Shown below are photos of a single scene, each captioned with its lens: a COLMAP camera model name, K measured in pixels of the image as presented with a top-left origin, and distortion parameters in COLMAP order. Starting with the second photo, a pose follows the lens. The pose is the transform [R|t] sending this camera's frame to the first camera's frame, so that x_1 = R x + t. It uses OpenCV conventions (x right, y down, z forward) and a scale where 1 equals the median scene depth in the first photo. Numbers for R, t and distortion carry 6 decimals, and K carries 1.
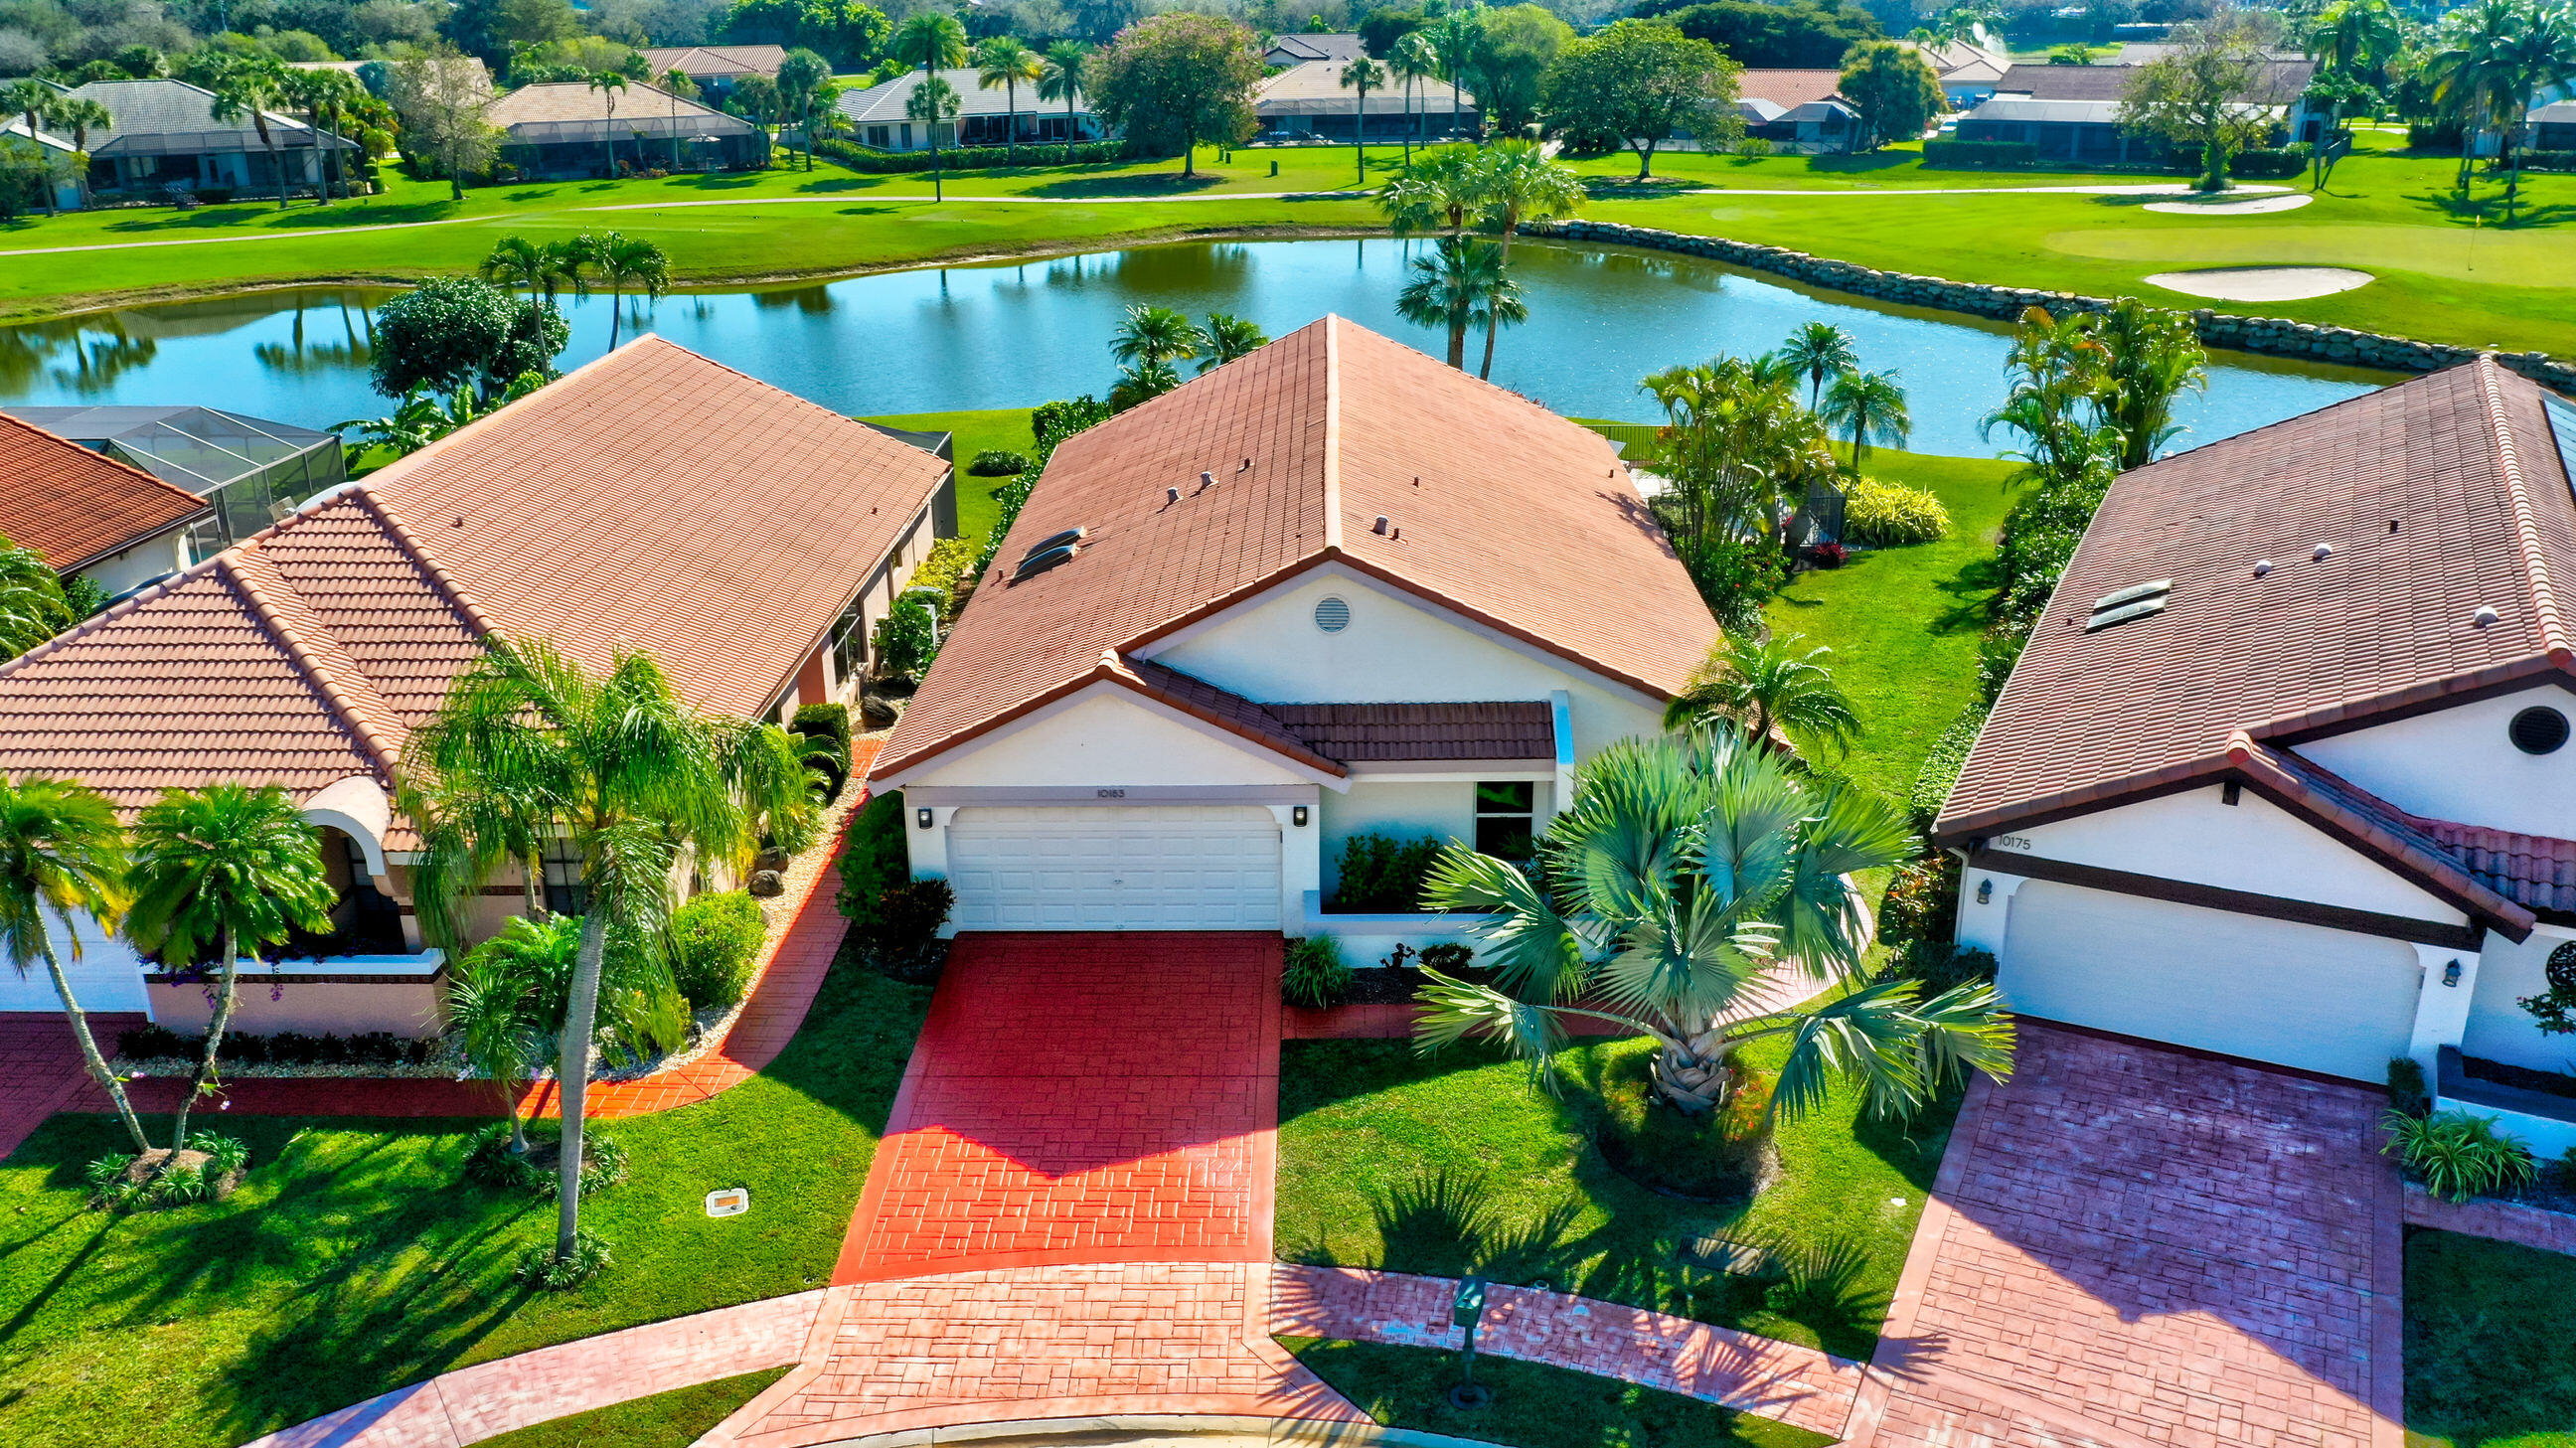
lens RADIAL K [[2030.7, 0, 1272.5], [0, 2030.7, 743.5], [0, 0, 1]] dist [-0.005038, 0.001422]
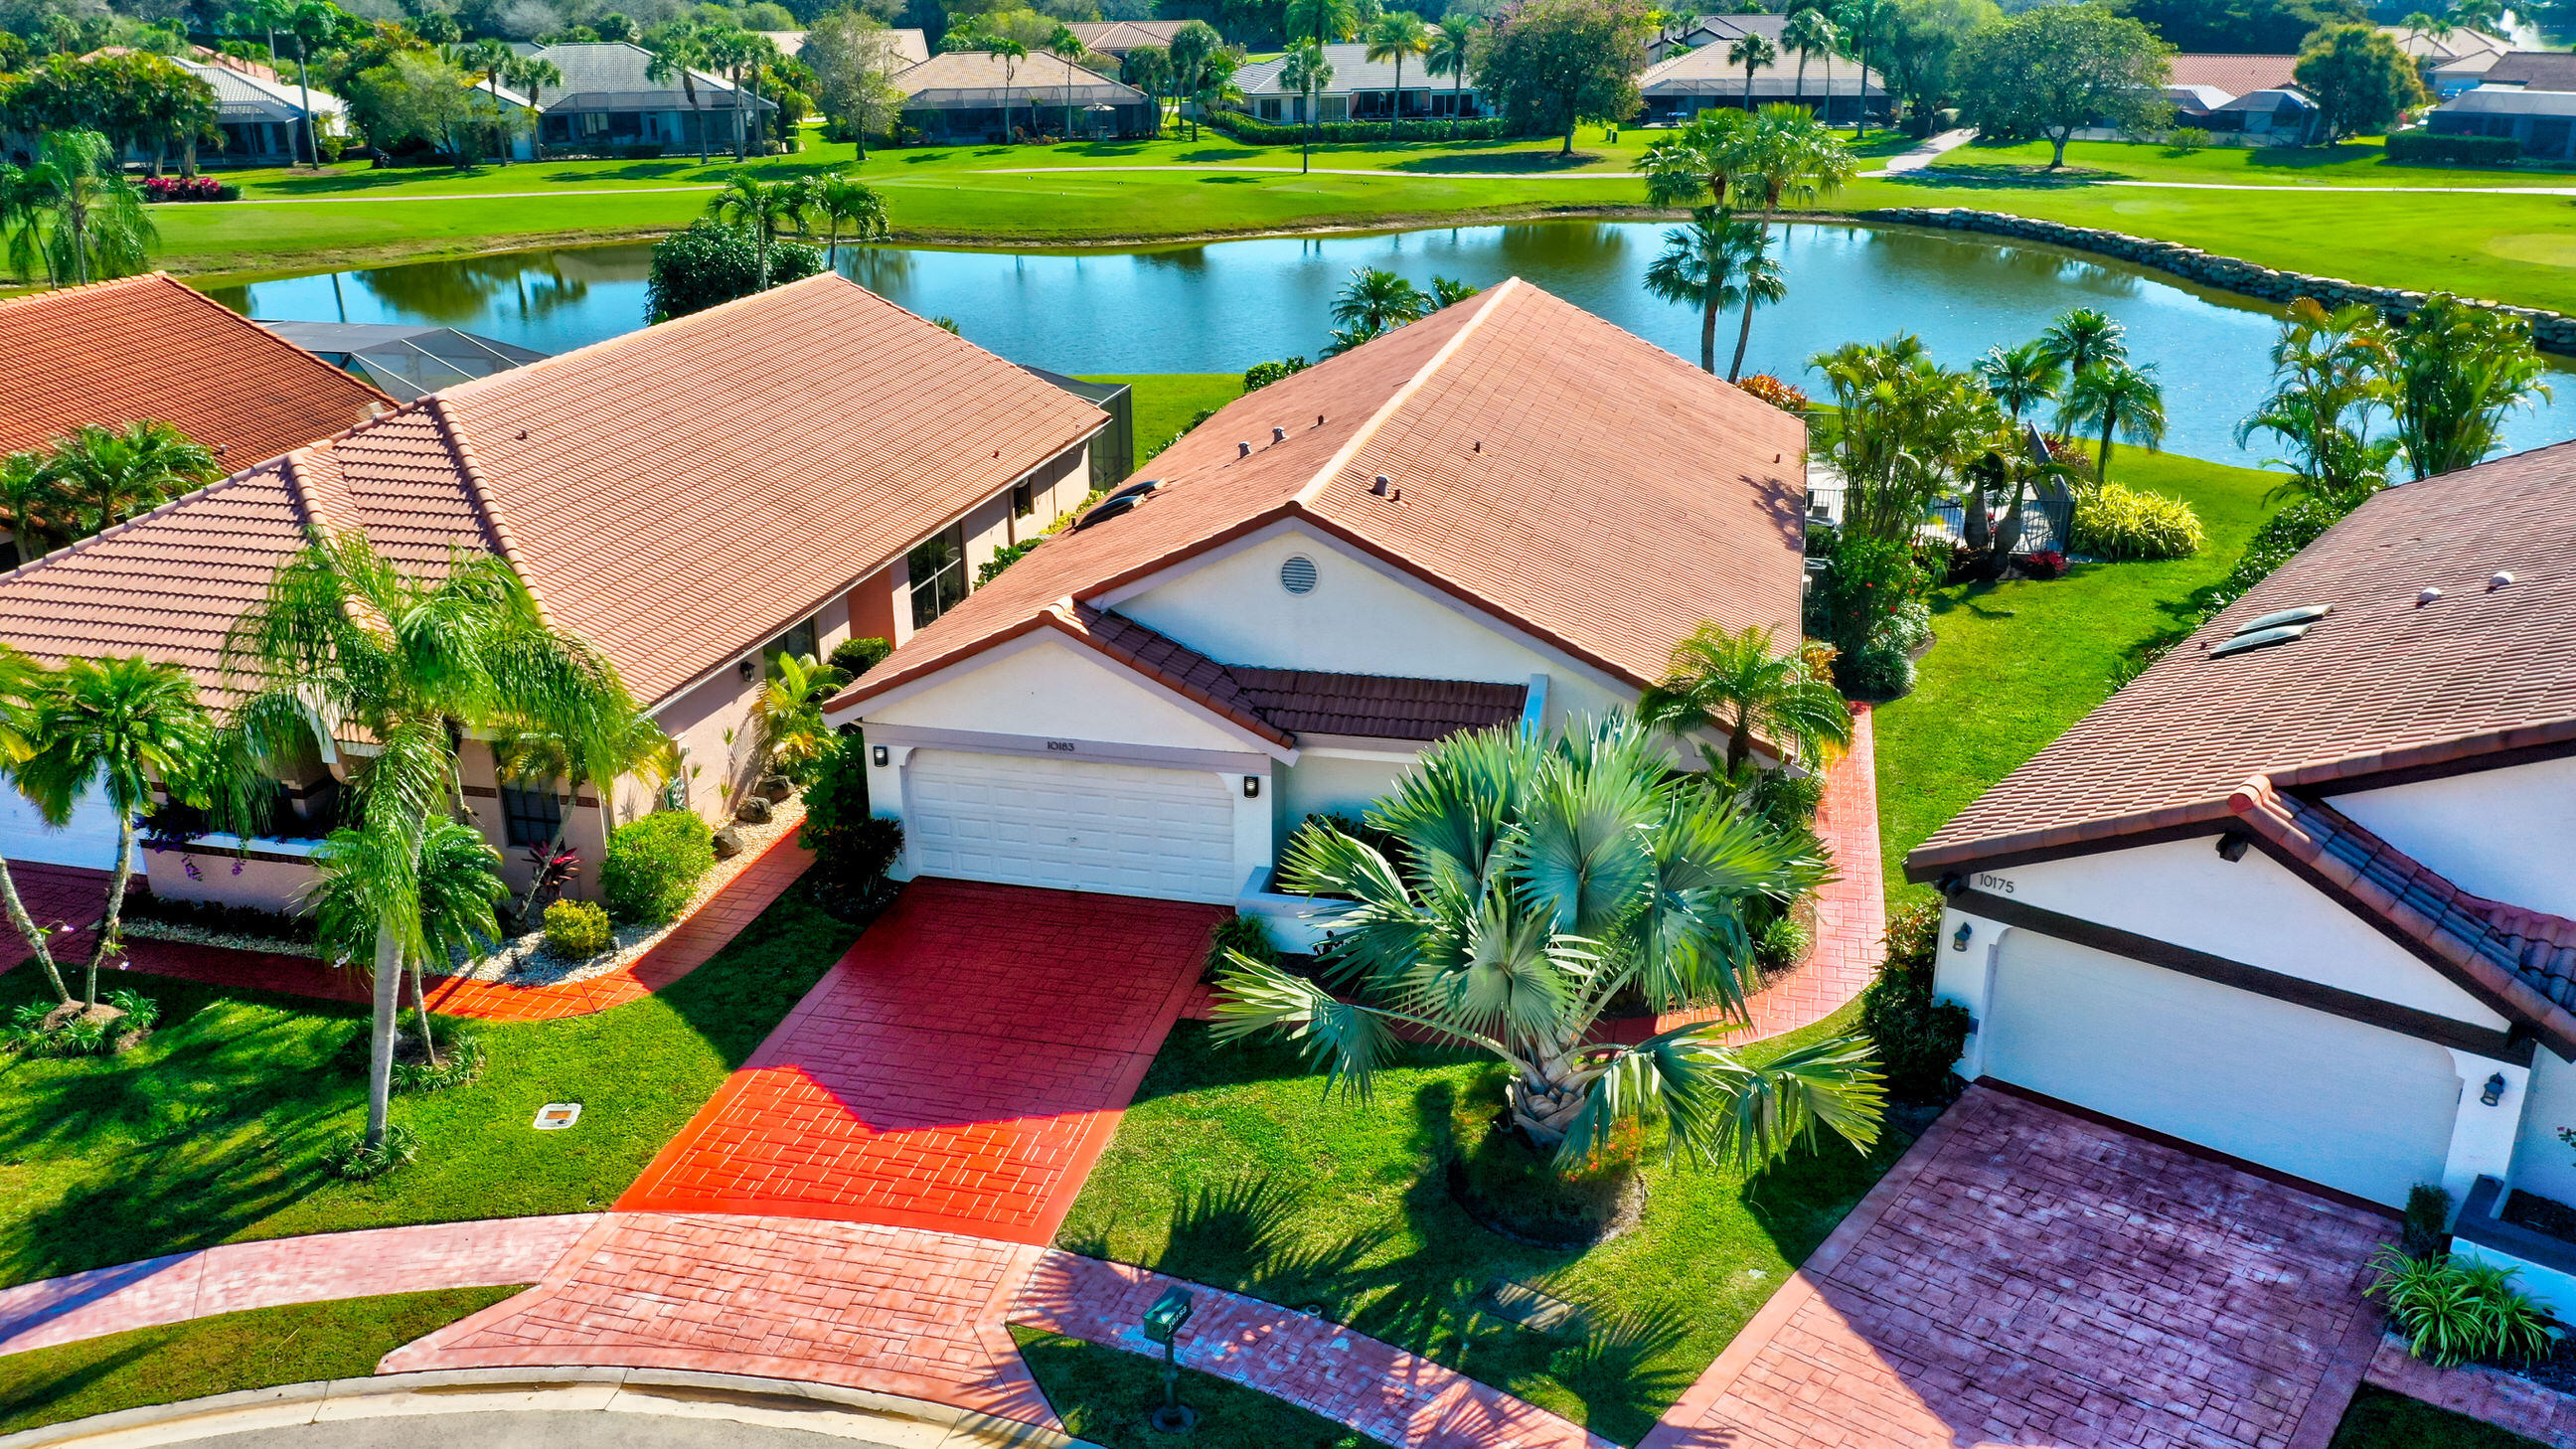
lens RADIAL K [[2030.7, 0, 1274.0], [0, 2030.7, 739.2], [0, 0, 1]] dist [-0.005038, 0.001422]
pose [[0.975656, 0.081255, -0.203699, 0.212421], [-0.080413, 0.996684, 0.012422, 0.001244], [0.204033, 0.004260, 0.978955, 0.079155]]
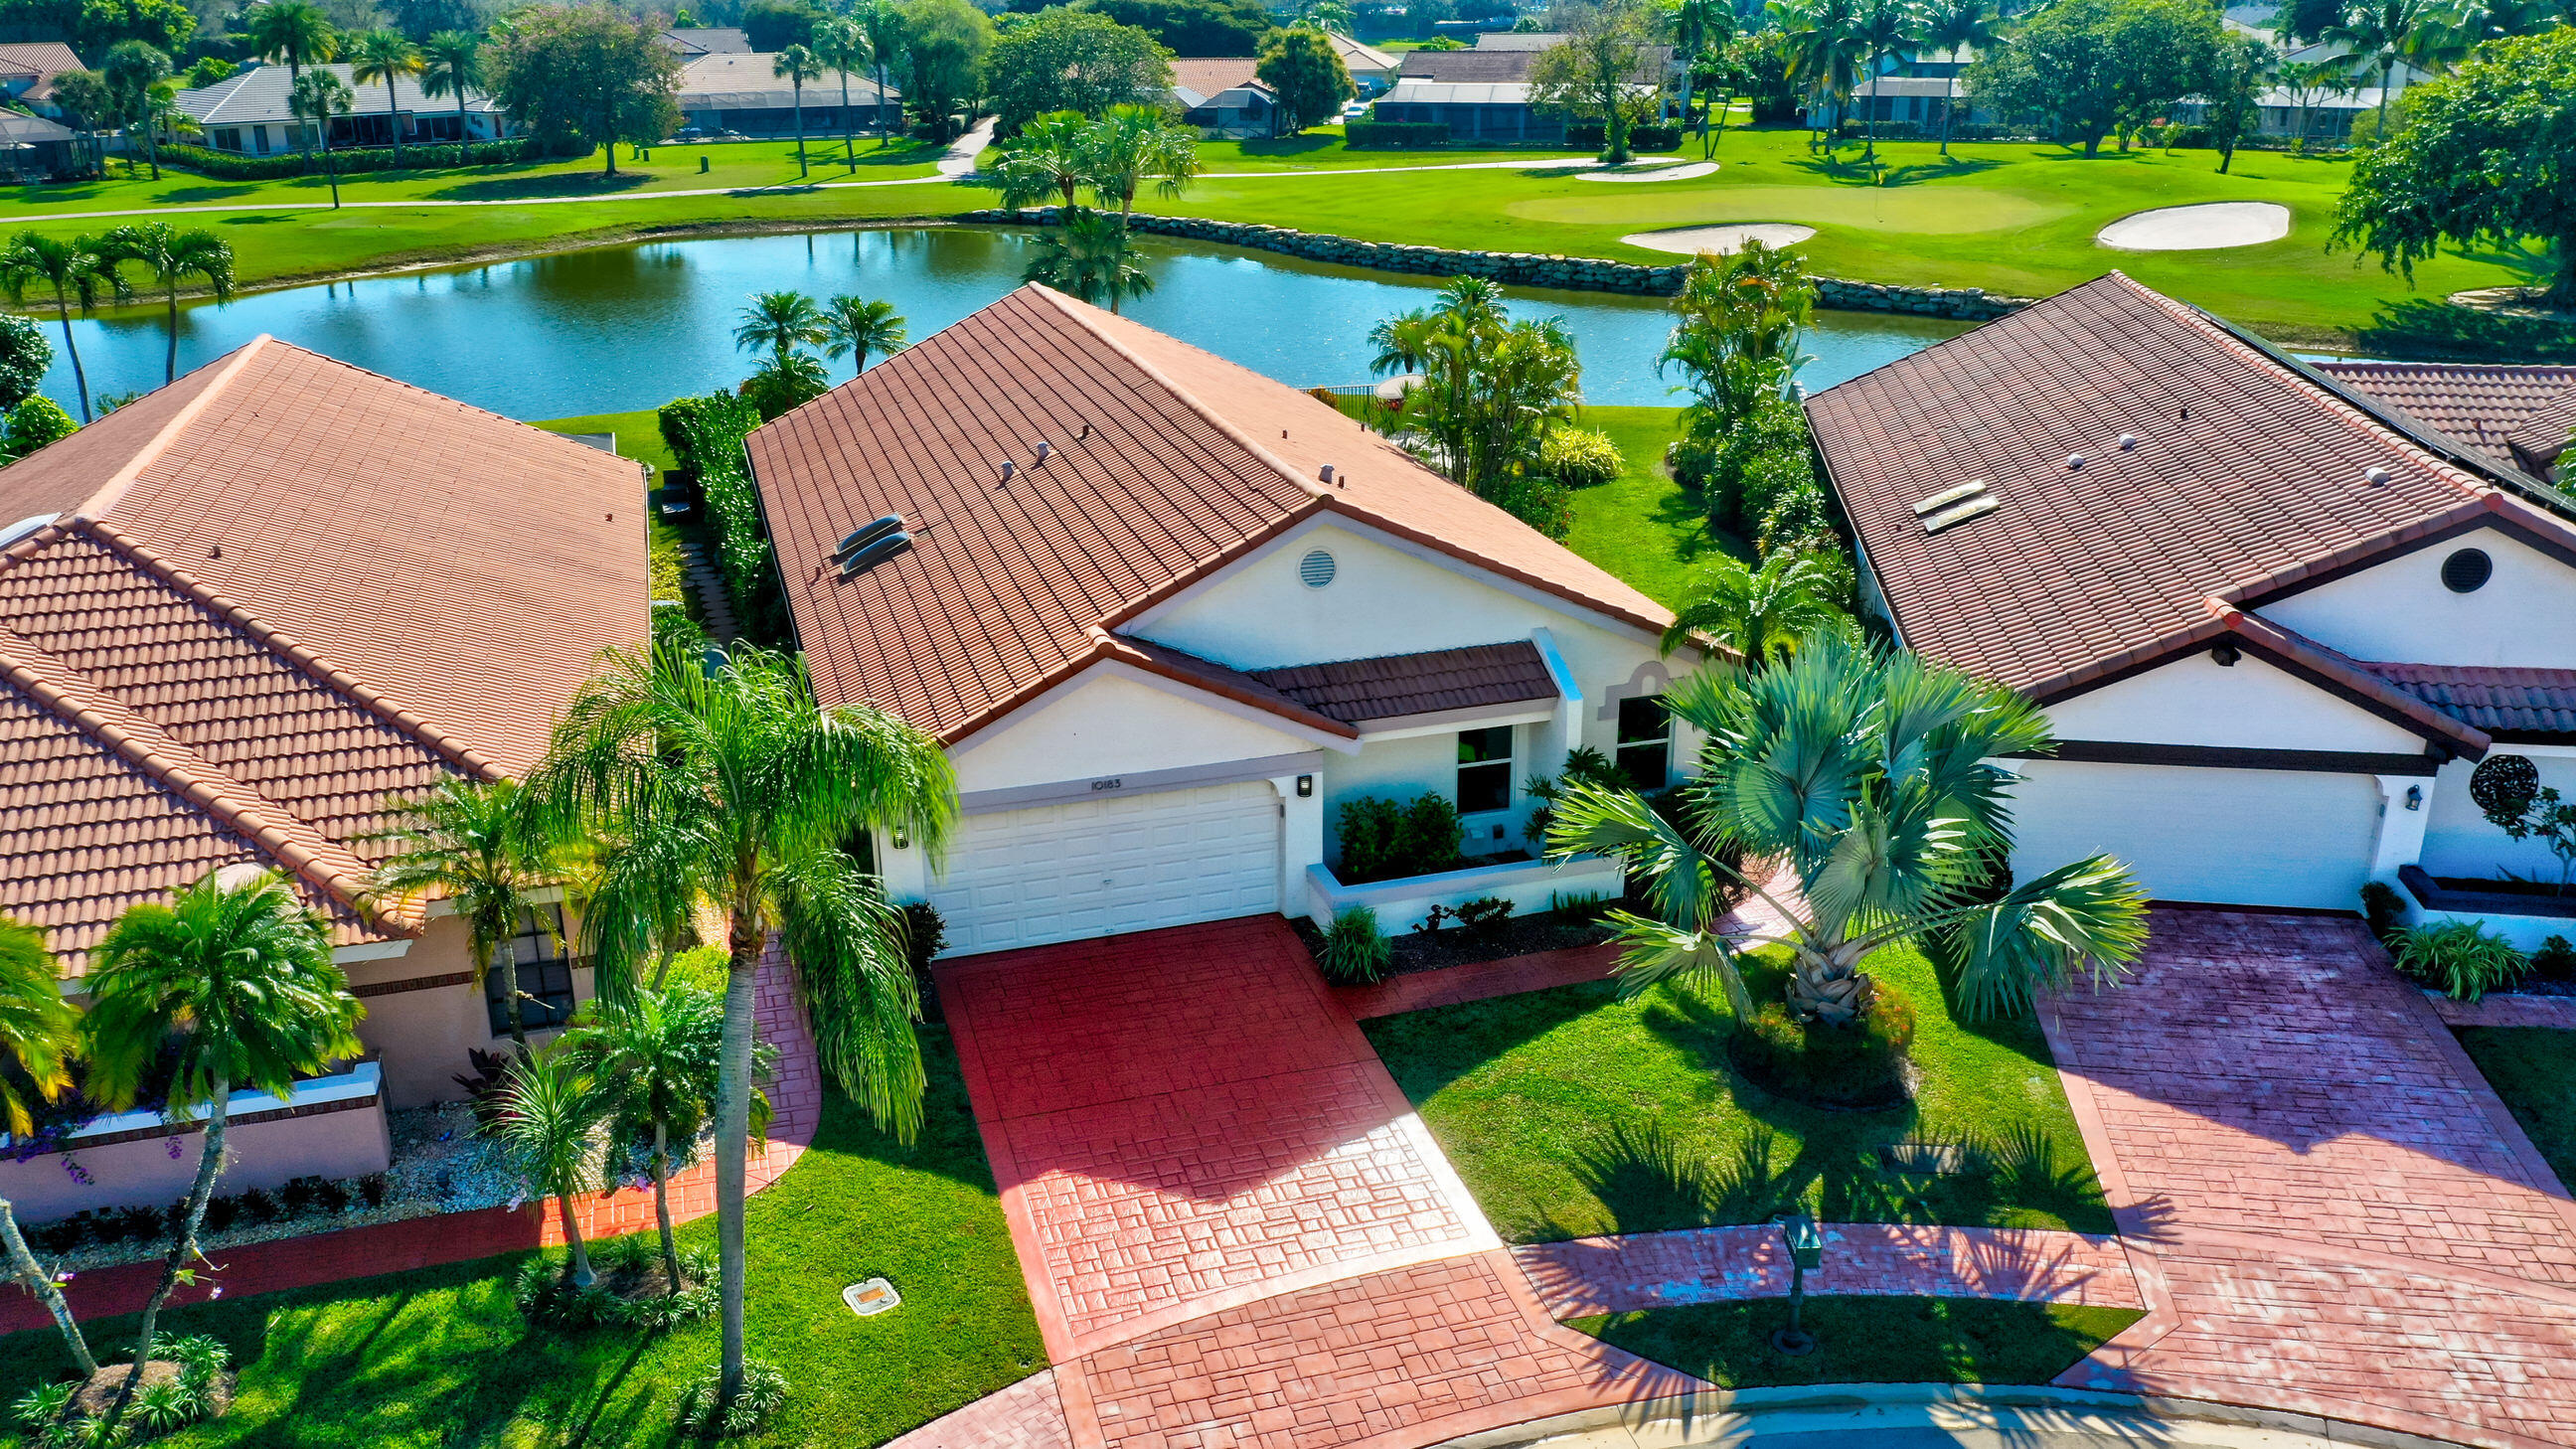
lens RADIAL K [[2030.7, 0, 1273.9], [0, 2030.7, 733.3], [0, 0, 1]] dist [-0.005038, 0.001422]
pose [[0.949366, -0.105094, 0.296073, -0.272522], [0.106992, 0.994211, 0.009832, 0.000845], [-0.295392, 0.022343, 0.955115, 0.107727]]
